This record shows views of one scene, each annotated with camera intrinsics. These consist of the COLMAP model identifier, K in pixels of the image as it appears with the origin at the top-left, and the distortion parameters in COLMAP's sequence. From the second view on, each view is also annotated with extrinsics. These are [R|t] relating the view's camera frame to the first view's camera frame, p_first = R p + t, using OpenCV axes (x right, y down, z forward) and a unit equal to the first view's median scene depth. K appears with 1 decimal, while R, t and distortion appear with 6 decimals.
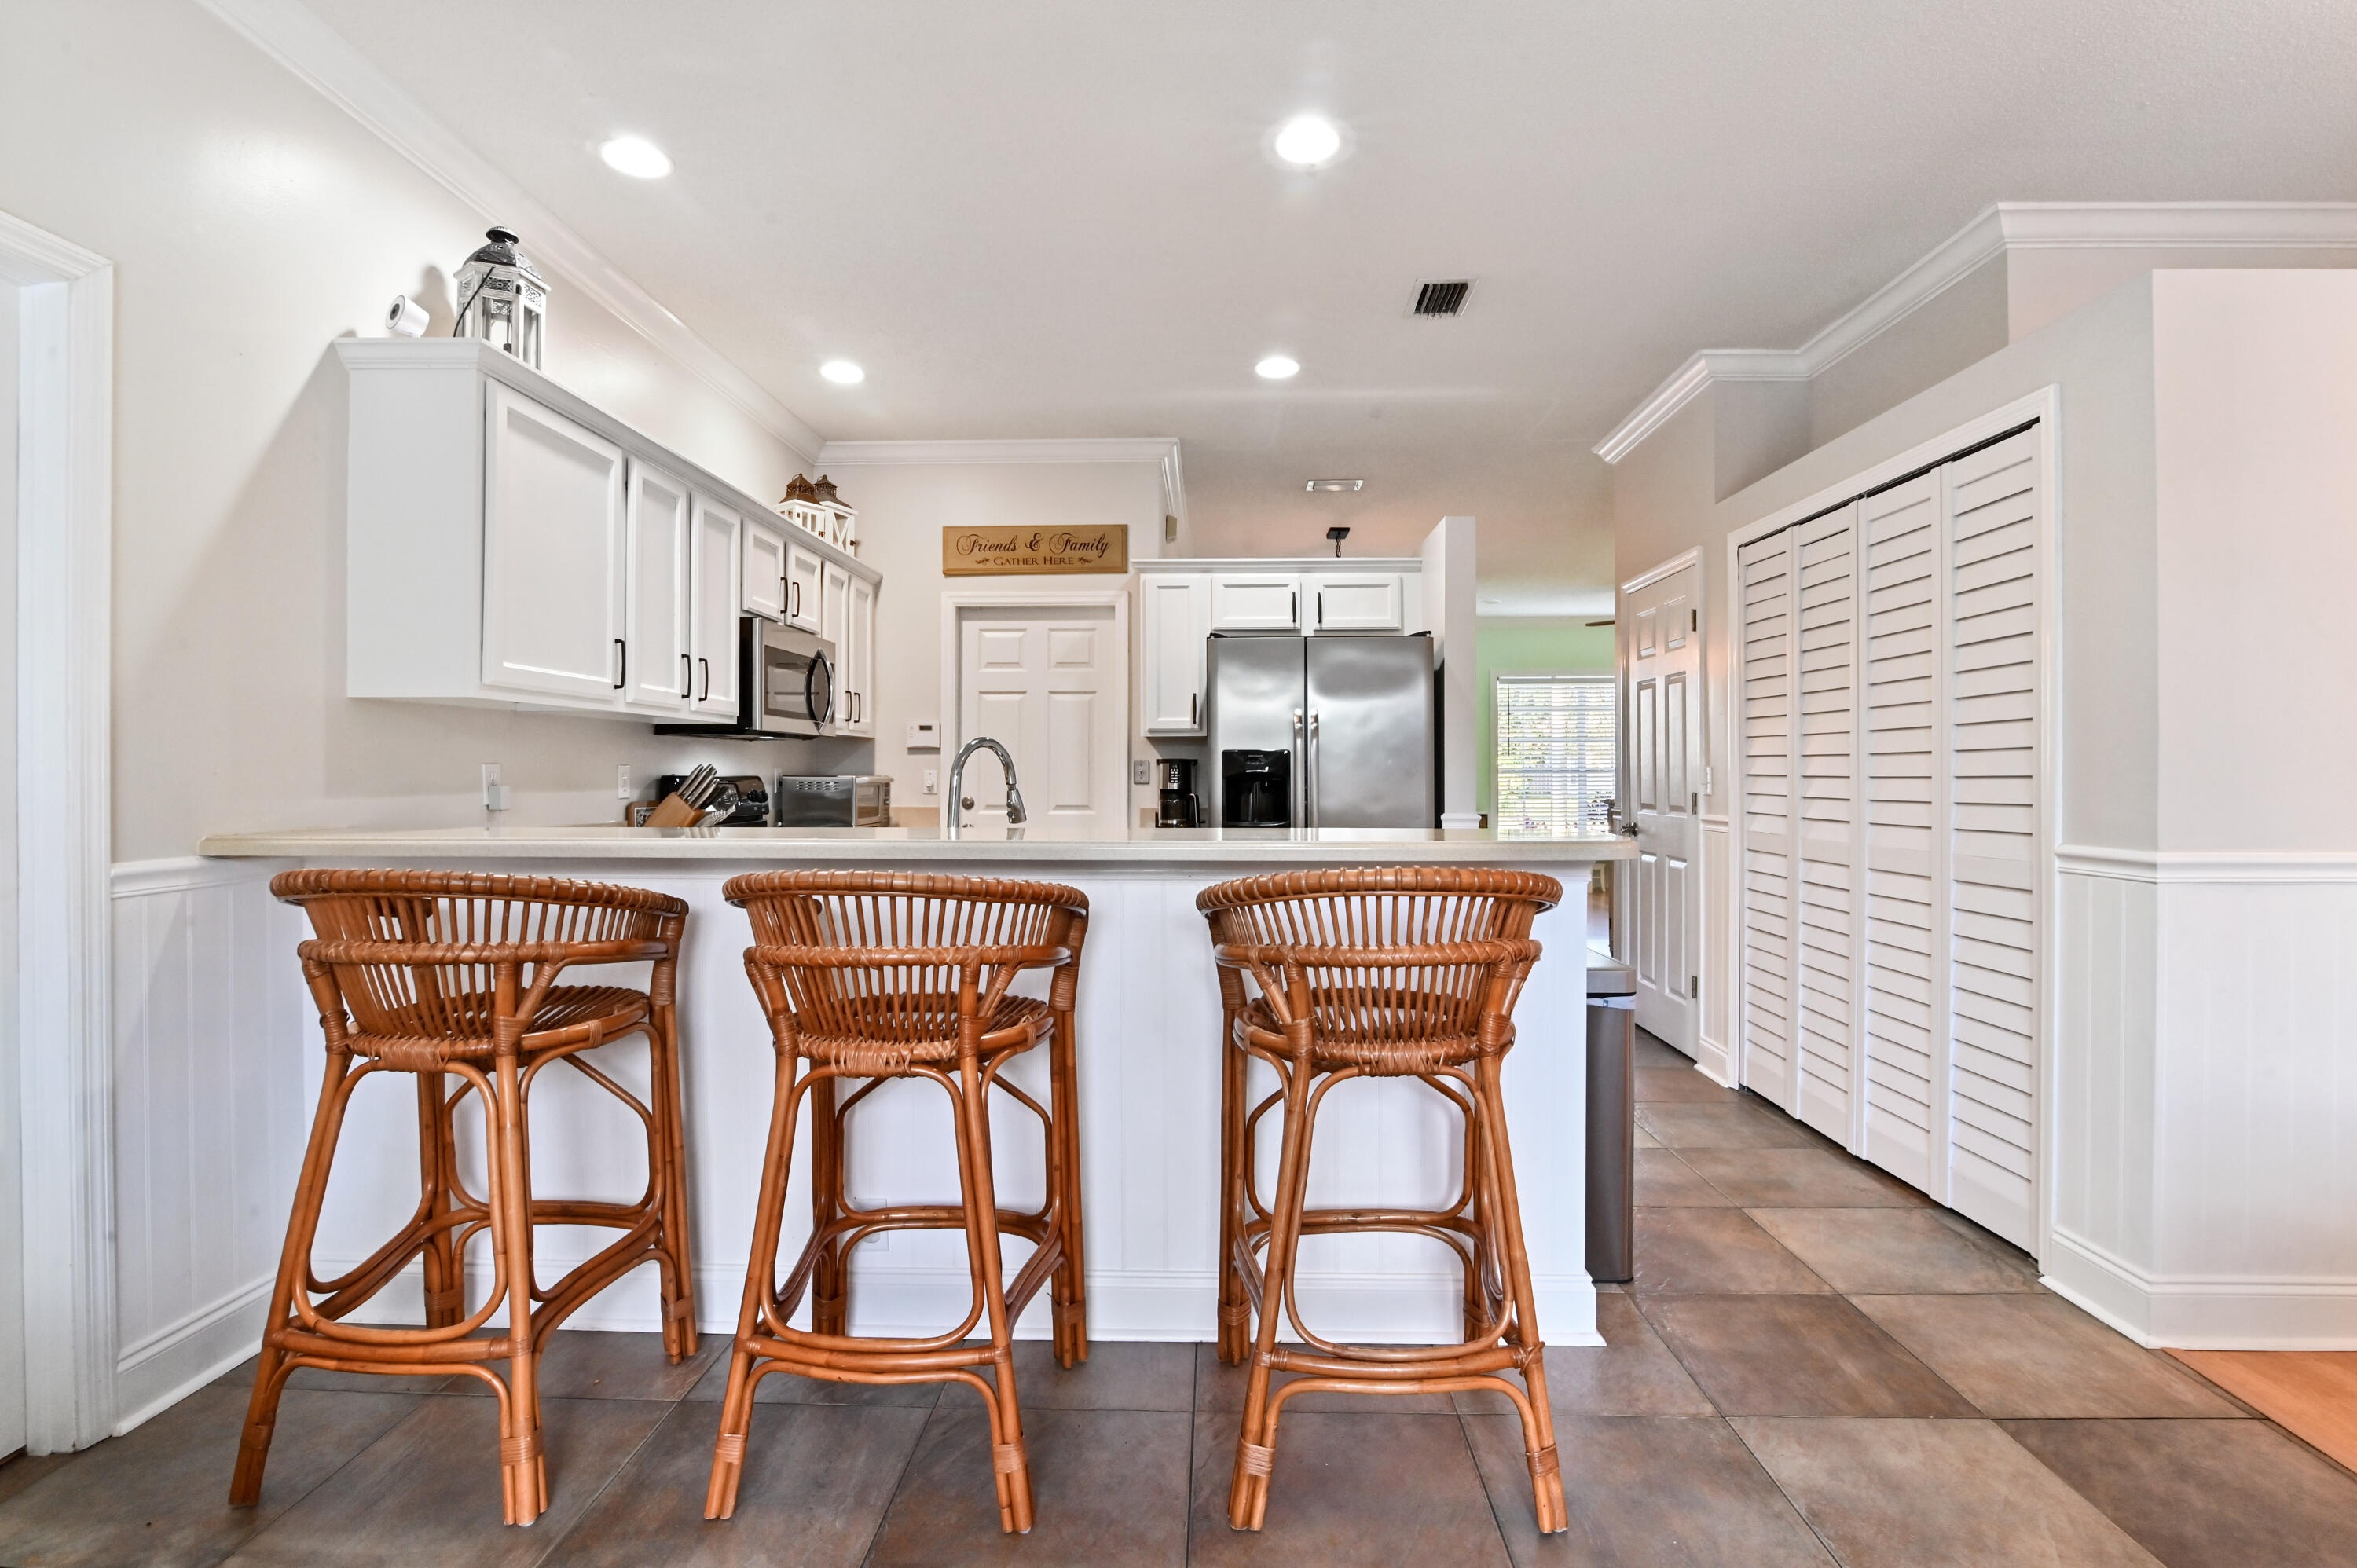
lens RADIAL K [[1081.1, 0, 1181.4], [0, 1081.1, 774.9], [0, 0, 1]] dist [-0.002519, -0.000043]
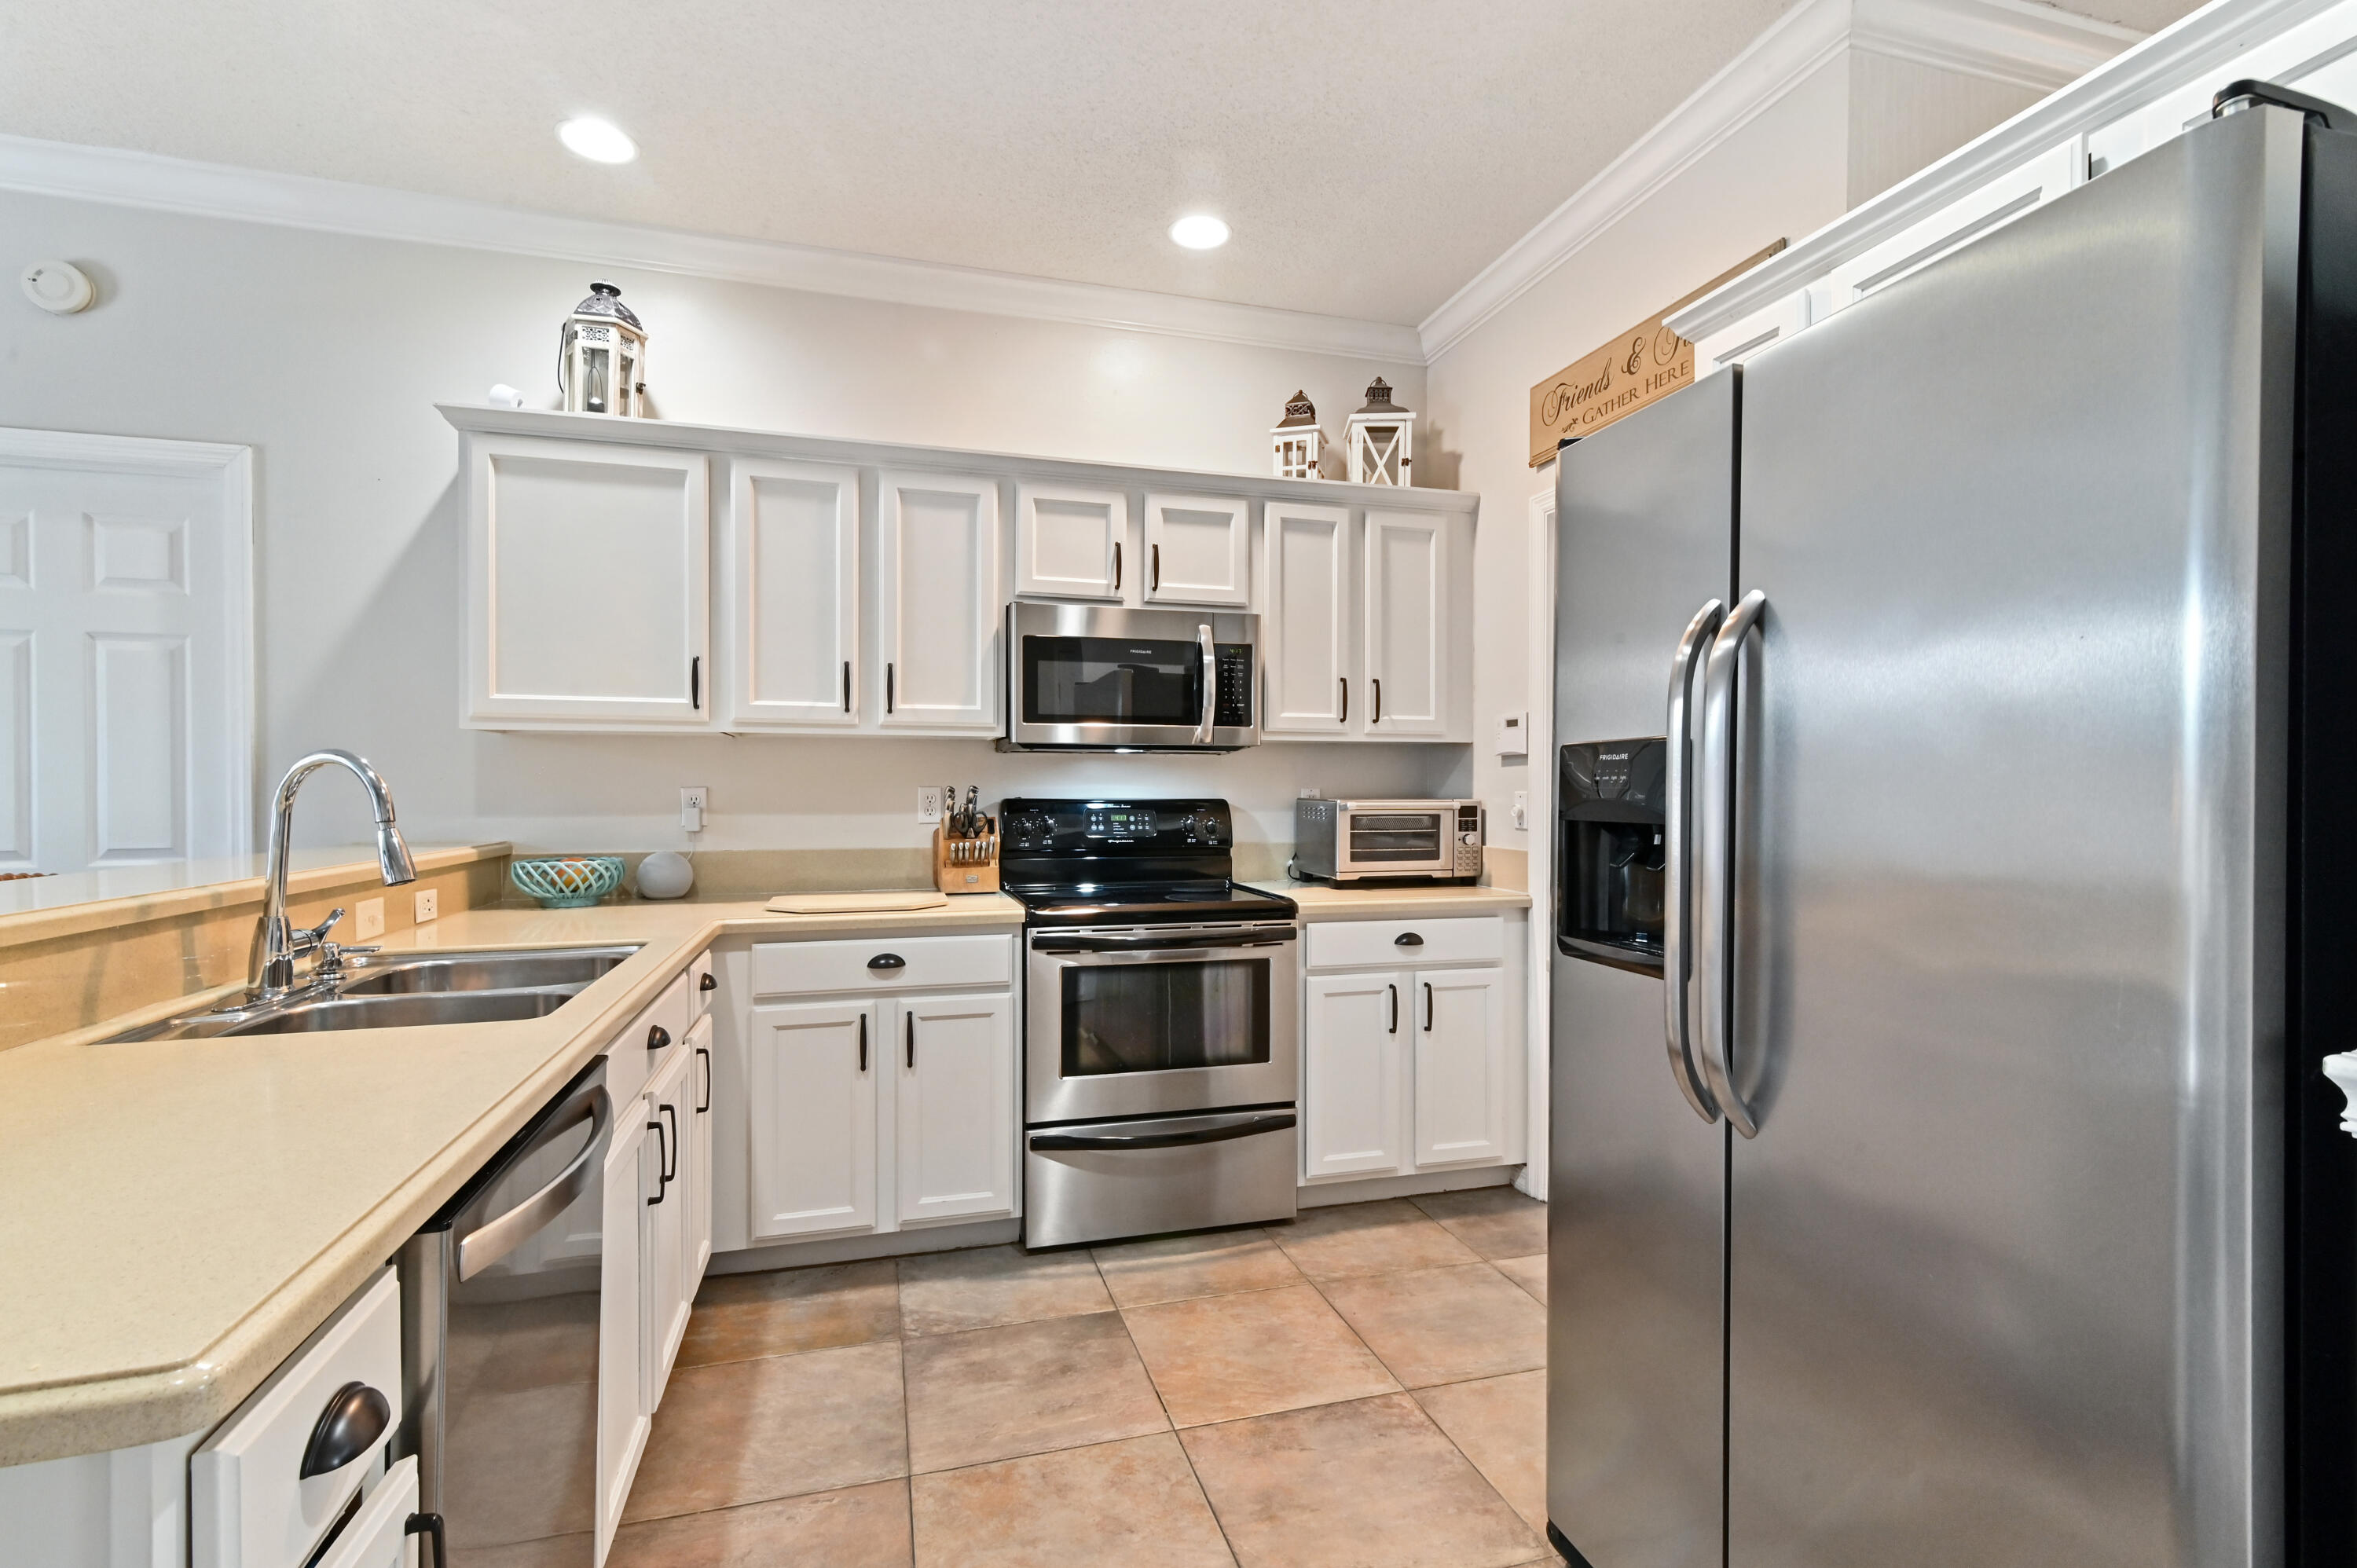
lens RADIAL K [[1081.1, 0, 1181.4], [0, 1081.1, 774.9], [0, 0, 1]] dist [-0.002519, -0.000043]
pose [[0.297633, -0.010275, -0.954625, 0.298167], [-0.003954, 0.999920, -0.011995, -0.005465], [0.954672, 0.007344, 0.297569, 0.635473]]
